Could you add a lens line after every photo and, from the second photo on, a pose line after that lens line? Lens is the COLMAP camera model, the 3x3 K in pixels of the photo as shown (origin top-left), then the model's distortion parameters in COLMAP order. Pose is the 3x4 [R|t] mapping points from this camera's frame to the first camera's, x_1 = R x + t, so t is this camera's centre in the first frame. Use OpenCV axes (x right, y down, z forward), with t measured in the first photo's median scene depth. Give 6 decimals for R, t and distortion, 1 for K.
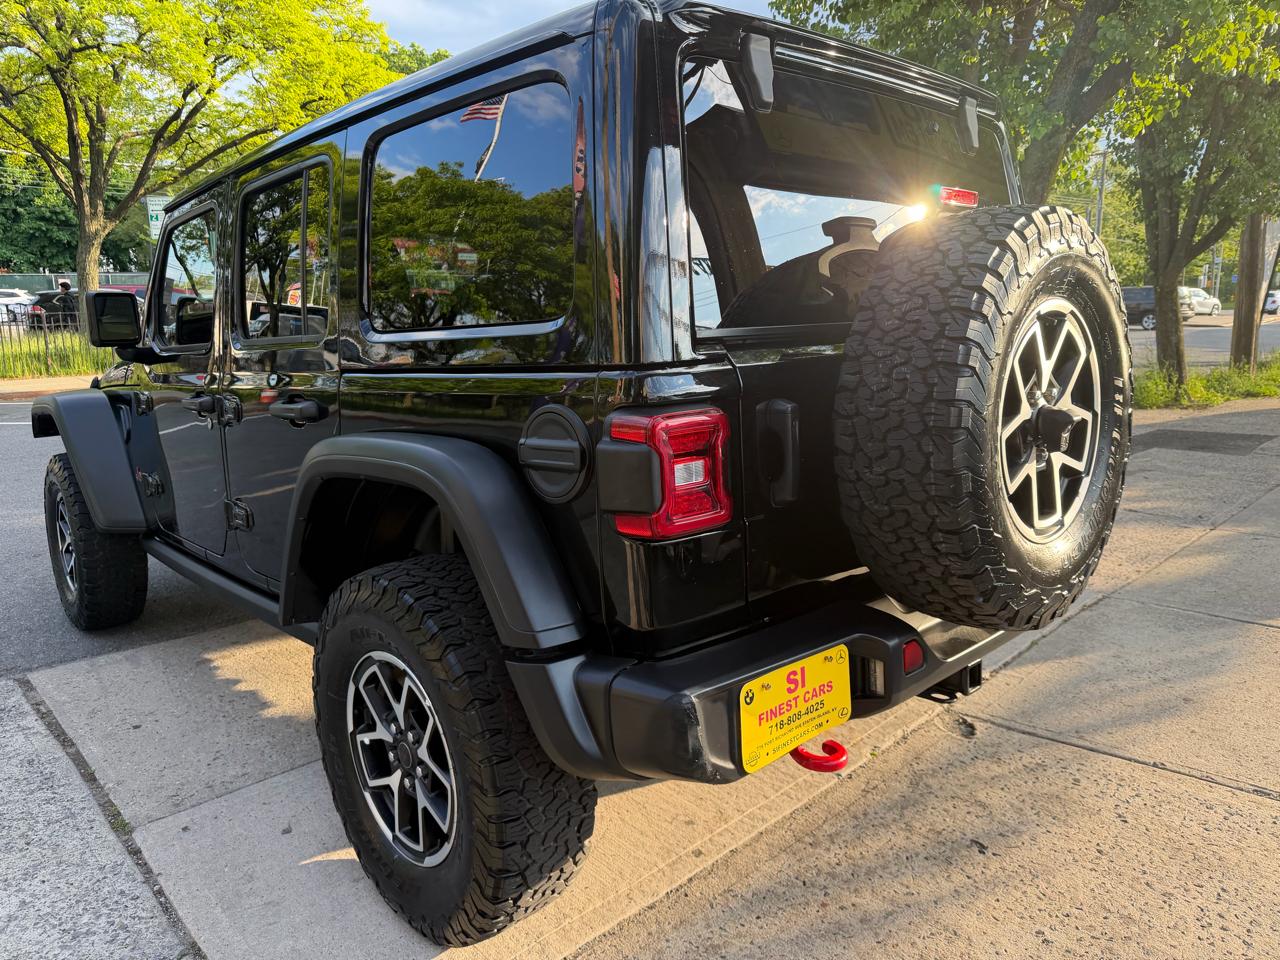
lens RADIAL K [[890.0, 0, 629.3], [0, 890.0, 483.8], [0, 0, 1]] dist [0.019354, -0.033154]
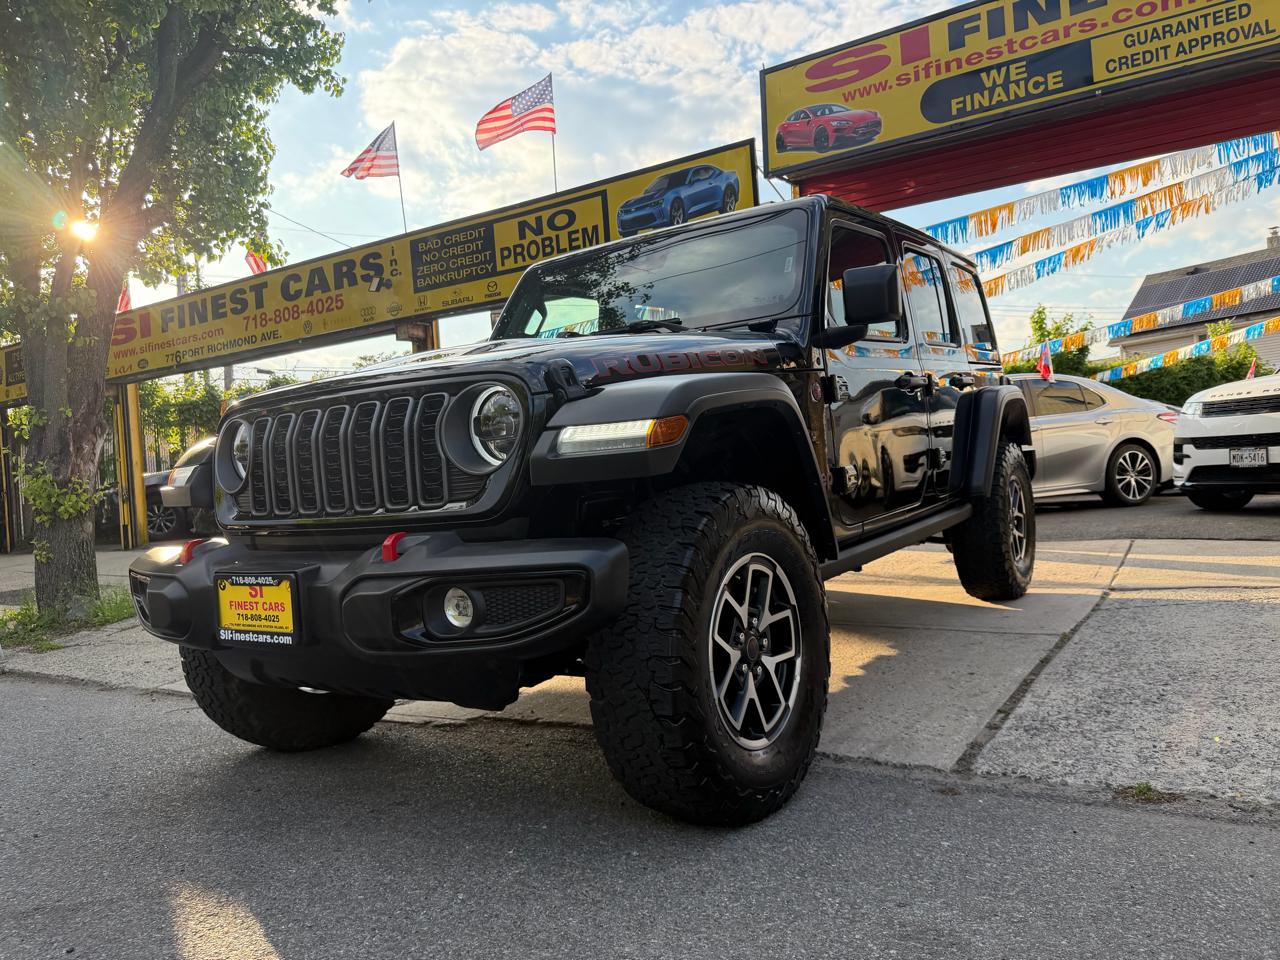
lens RADIAL K [[890.0, 0, 648.9], [0, 890.0, 480.9], [0, 0, 1]] dist [0.019354, -0.033154]
pose [[-0.222082, 0.027531, 0.974639, -1.976850], [0.256993, 0.965907, 0.031275, -0.101212], [-0.940550, 0.257421, -0.221586, 2.018917]]
